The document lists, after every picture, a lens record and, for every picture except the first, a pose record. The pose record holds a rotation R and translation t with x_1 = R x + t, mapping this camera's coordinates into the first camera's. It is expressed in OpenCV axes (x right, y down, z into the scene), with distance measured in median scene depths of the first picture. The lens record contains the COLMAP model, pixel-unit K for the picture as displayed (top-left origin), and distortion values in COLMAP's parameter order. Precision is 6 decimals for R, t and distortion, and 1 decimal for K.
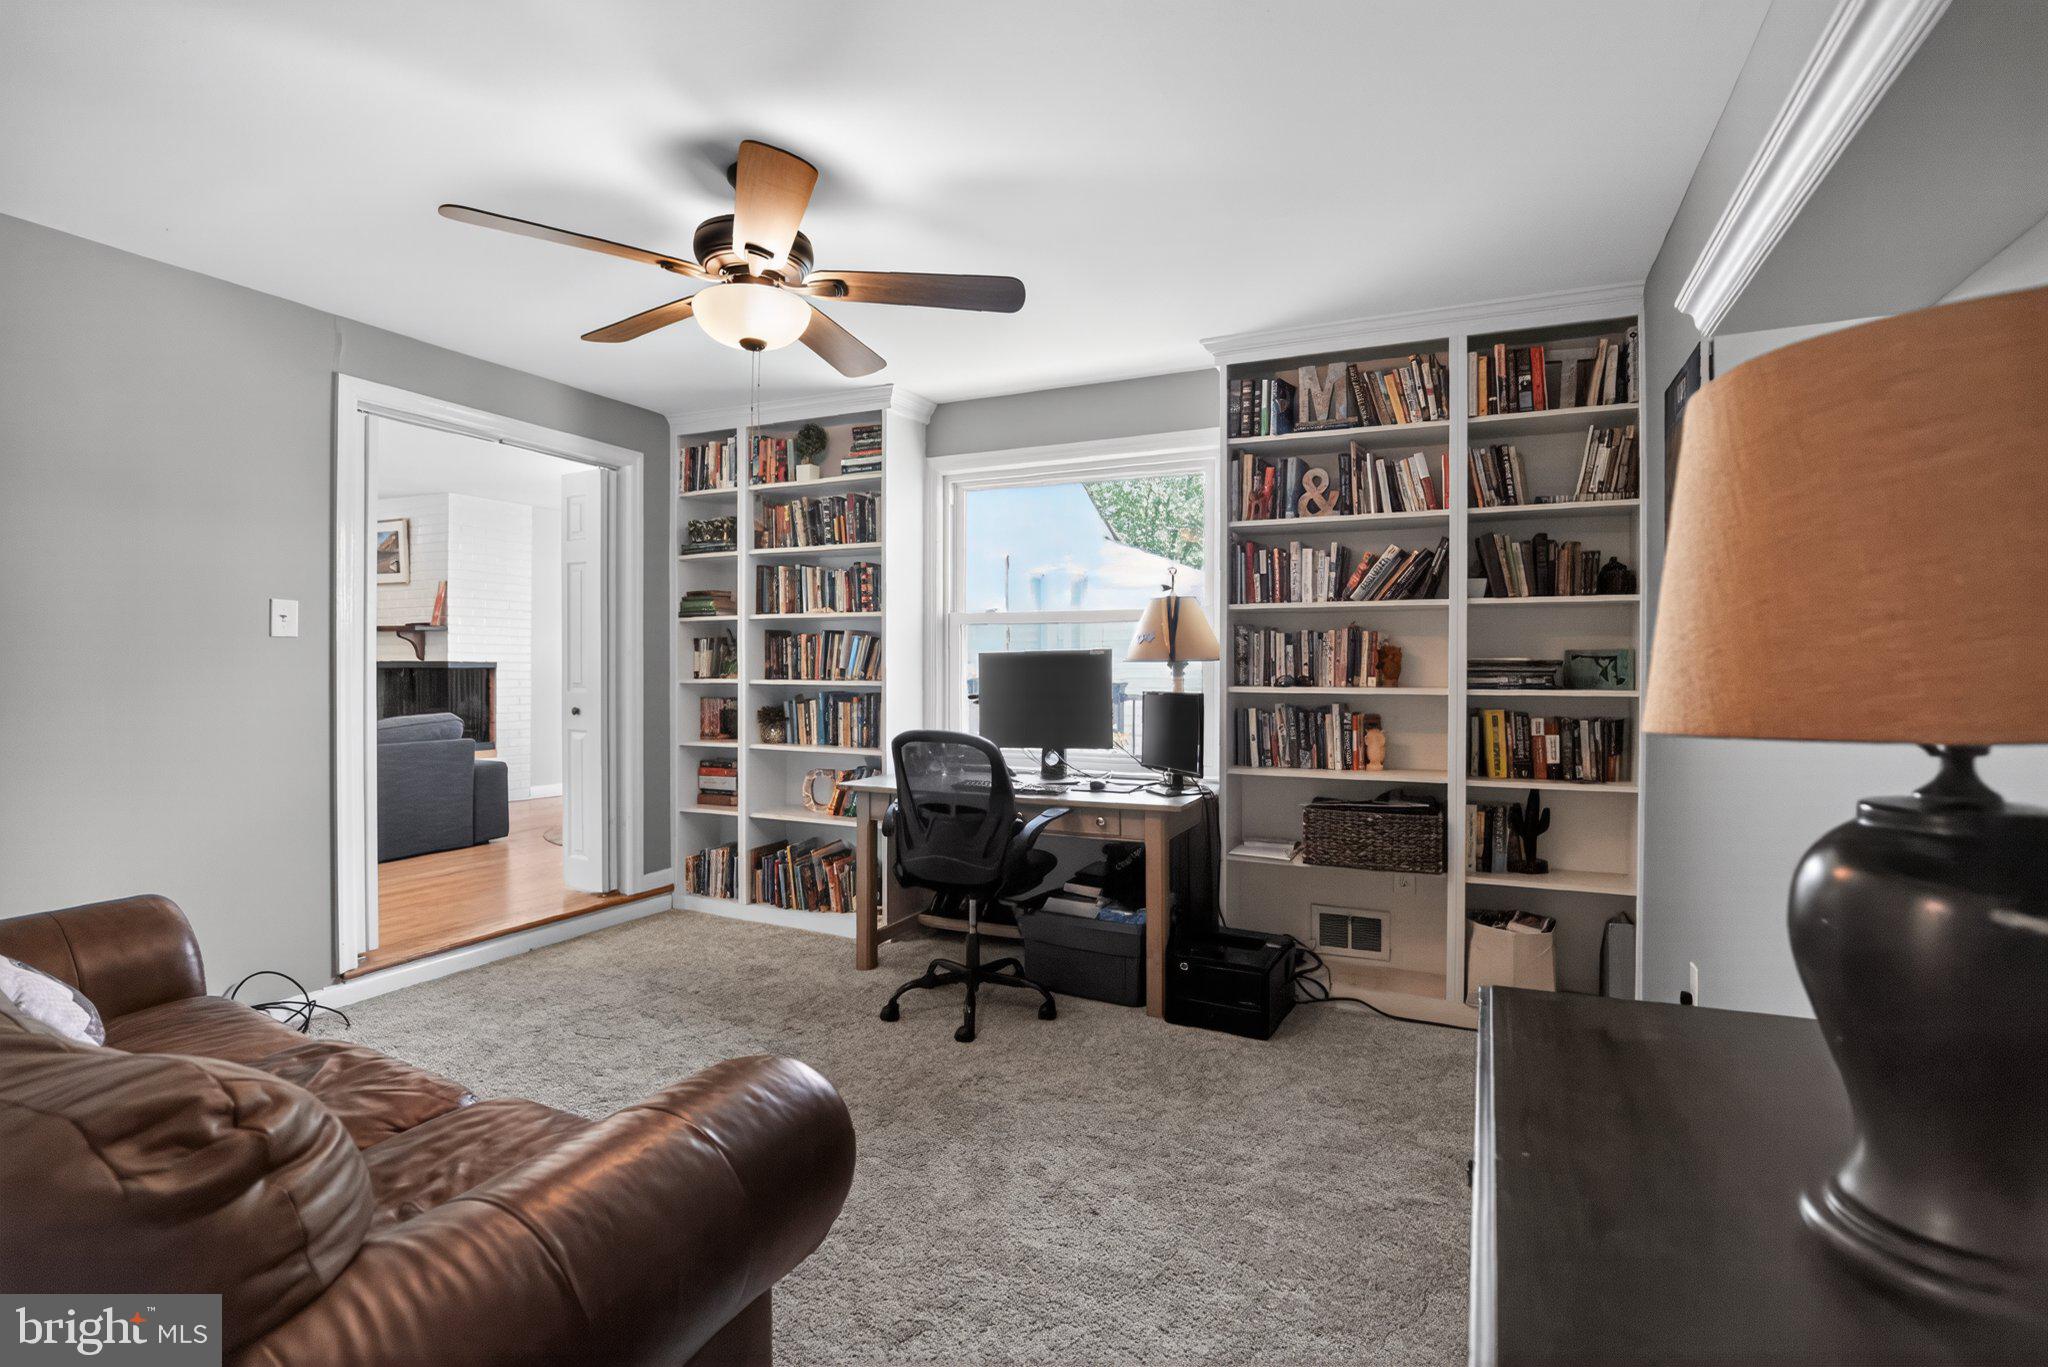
lens RADIAL K [[943.7, 0, 1033.8], [0, 943.7, 707.5], [0, 0, 1]] dist [-0.028706, 0.000960]
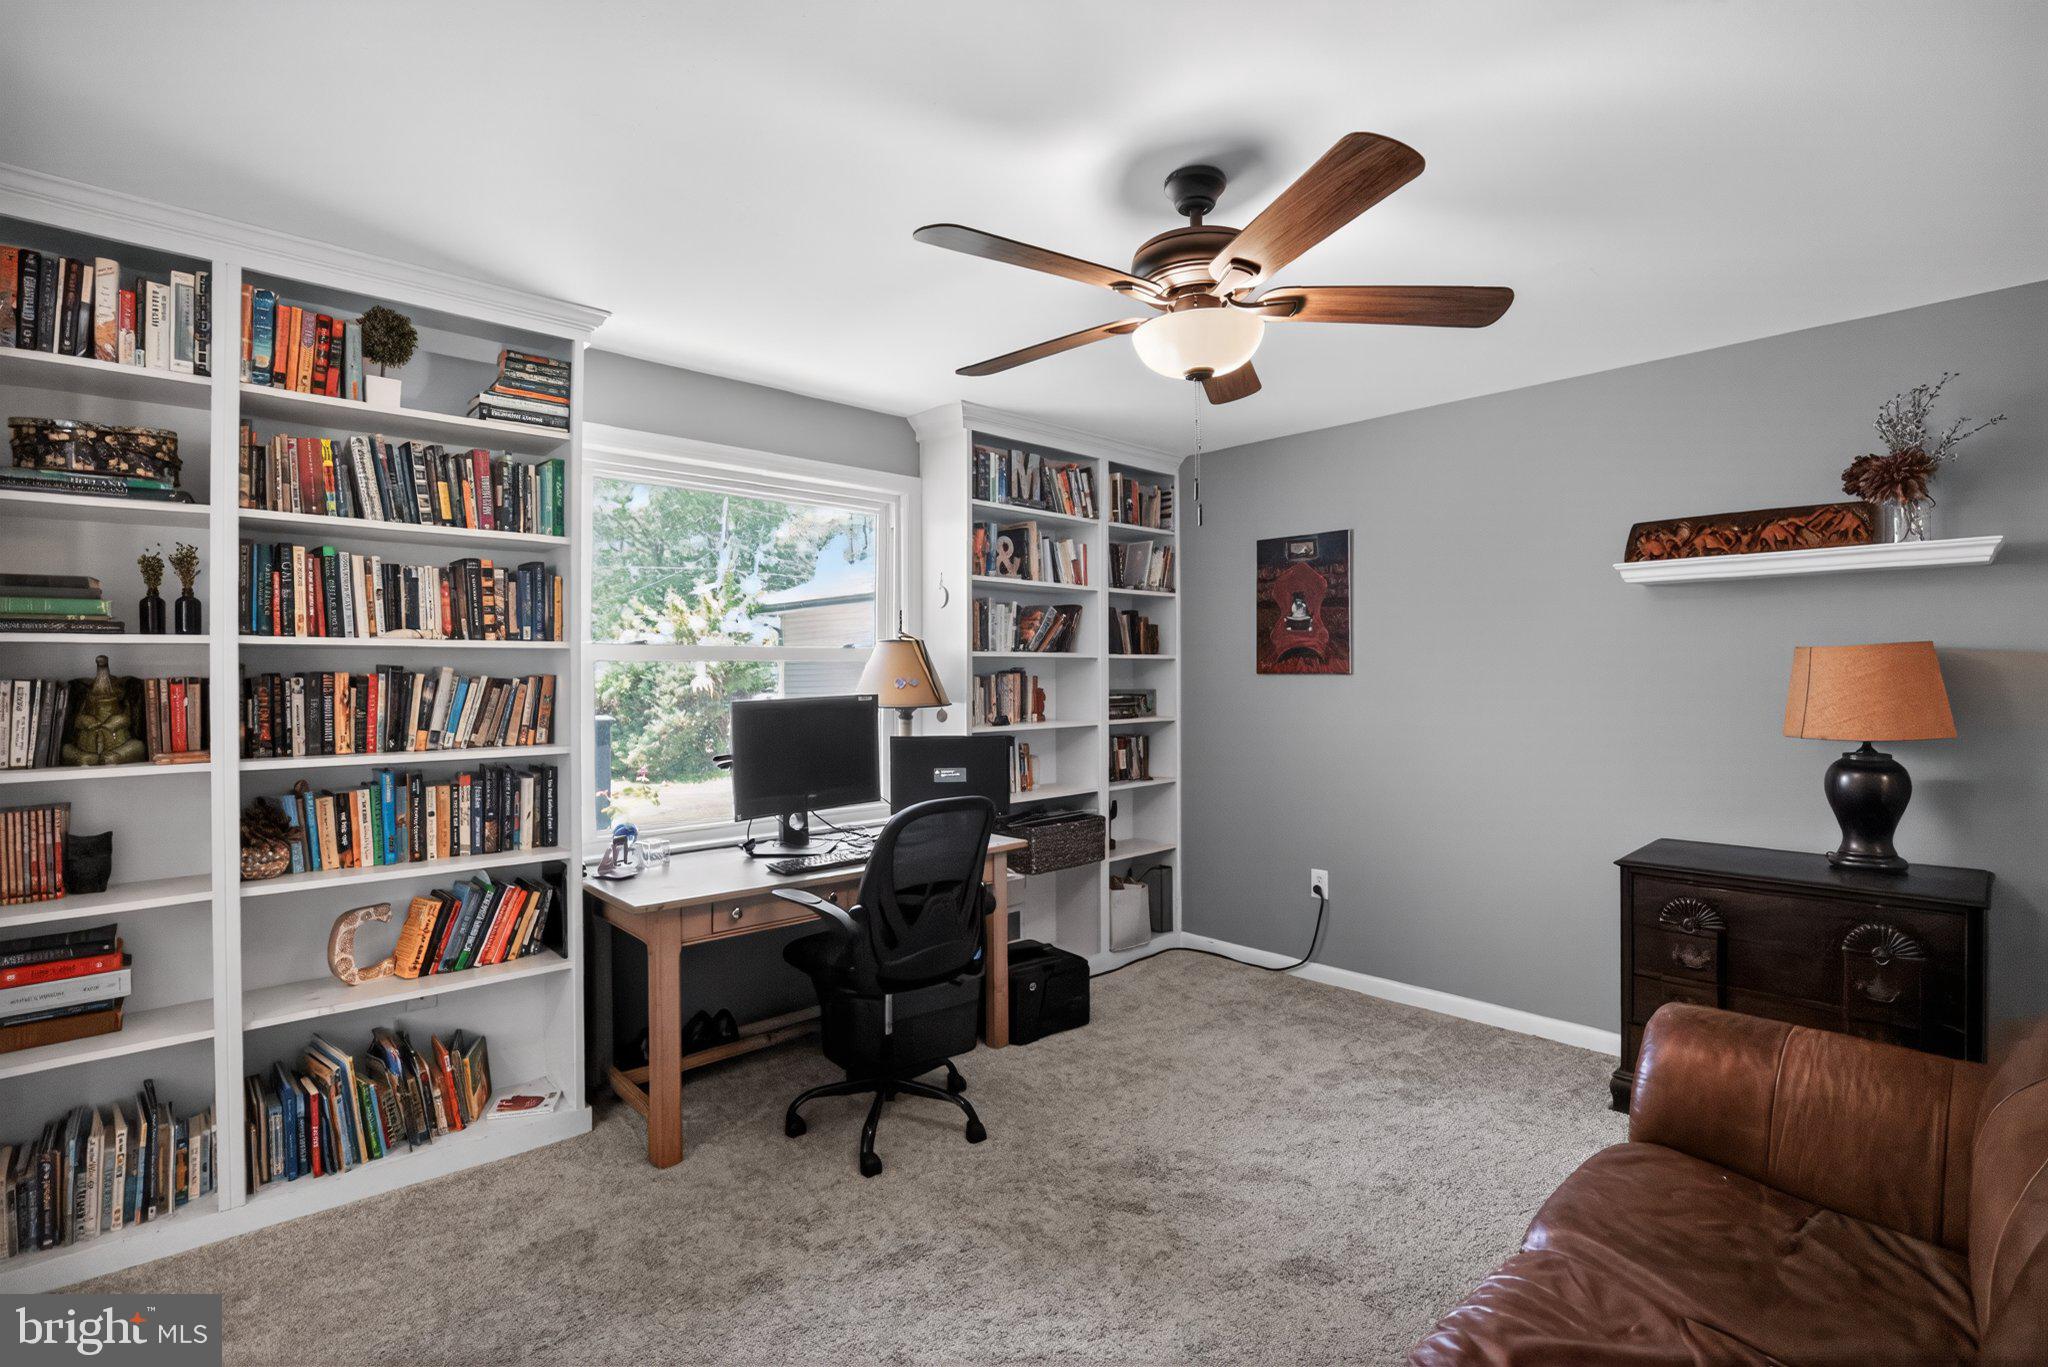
lens RADIAL K [[943.7, 0, 1033.8], [0, 943.7, 707.5], [0, 0, 1]] dist [-0.028706, 0.000960]
pose [[0.376824, -0.036428, 0.925568, -0.636069], [0.042555, 0.998852, 0.021987, -0.055067], [-0.925307, 0.031102, 0.377942, 0.437747]]
